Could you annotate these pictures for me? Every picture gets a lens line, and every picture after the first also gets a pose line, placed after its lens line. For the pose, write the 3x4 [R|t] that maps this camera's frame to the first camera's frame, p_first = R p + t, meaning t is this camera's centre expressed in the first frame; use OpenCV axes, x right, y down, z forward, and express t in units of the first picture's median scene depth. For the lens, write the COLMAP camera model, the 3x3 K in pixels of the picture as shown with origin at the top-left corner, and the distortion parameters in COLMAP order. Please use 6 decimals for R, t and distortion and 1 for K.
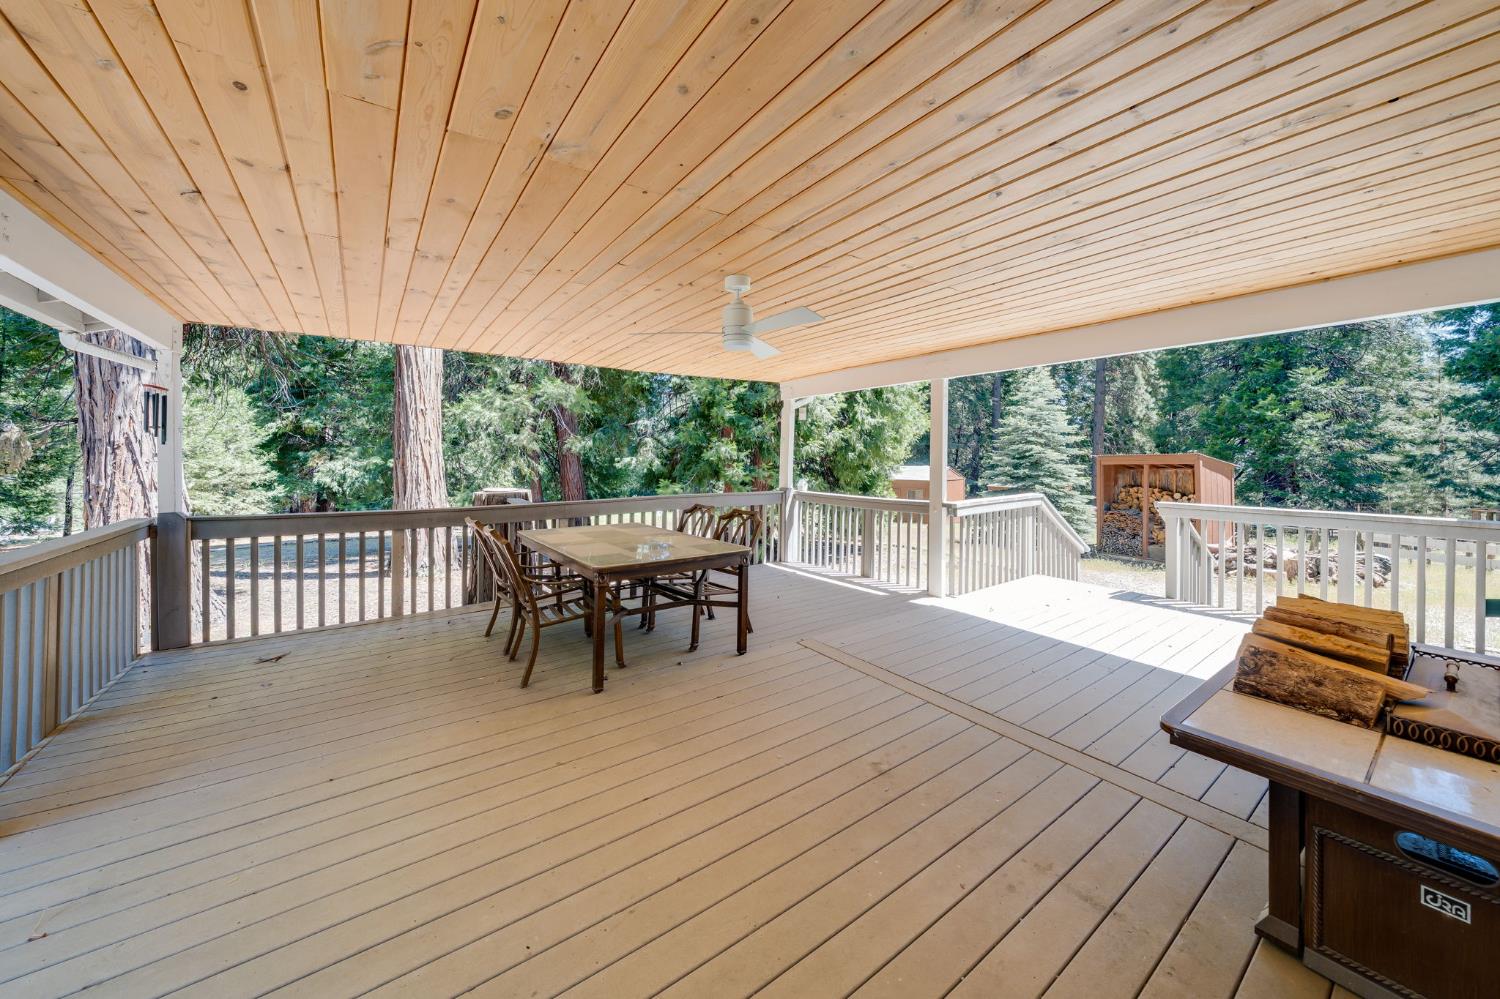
lens RADIAL K [[526.7, 0, 744.1], [0, 526.7, 461.0], [0, 0, 1]] dist [-0.000025, -0.000026]
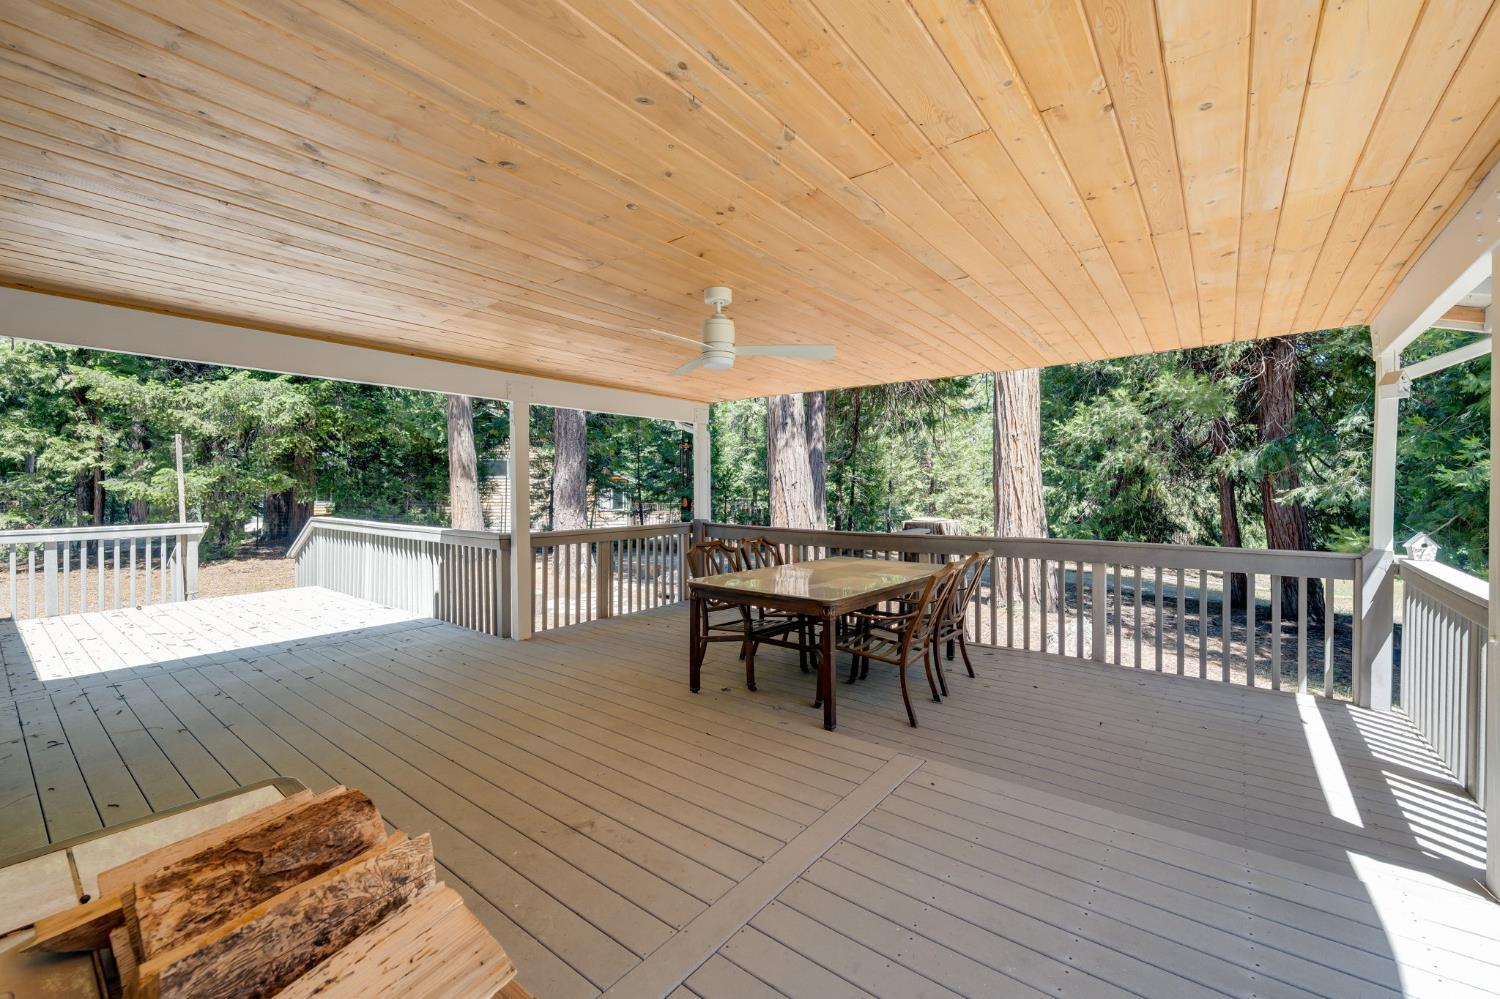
lens RADIAL K [[612.9, 0, 749.8], [0, 612.9, 497.6], [0, 0, 1]] dist [-0.001995, -0.000021]
pose [[0.279977, 0.012124, -0.959930, 0.321478], [-0.000948, 0.999923, 0.012352, 0.001474], [0.960006, -0.002548, 0.279967, 0.235744]]
